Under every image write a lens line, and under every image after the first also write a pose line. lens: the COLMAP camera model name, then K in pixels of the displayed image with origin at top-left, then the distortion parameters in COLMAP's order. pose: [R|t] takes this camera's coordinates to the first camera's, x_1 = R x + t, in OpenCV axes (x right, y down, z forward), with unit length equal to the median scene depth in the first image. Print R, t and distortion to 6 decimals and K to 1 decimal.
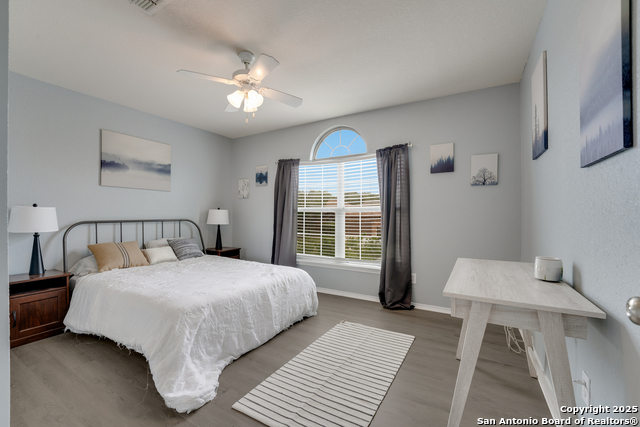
lens RADIAL K [[265.9, 0, 319.9], [0, 265.9, 215.0], [0, 0, 1]] dist [-0.015031, 0.002217]
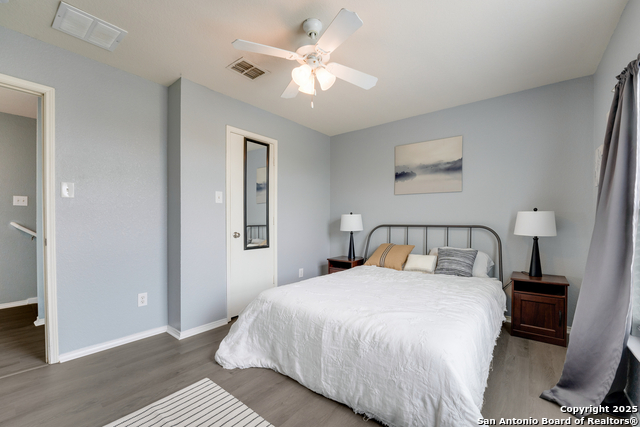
lens RADIAL K [[265.9, 0, 304.6], [0, 265.9, 213.5], [0, 0, 1]] dist [-0.015031, 0.002217]
pose [[-0.162652, -0.022302, -0.986431, 0.475441], [-0.002693, 0.999751, -0.022159, -0.002539], [0.986680, -0.000948, -0.162671, 0.964353]]
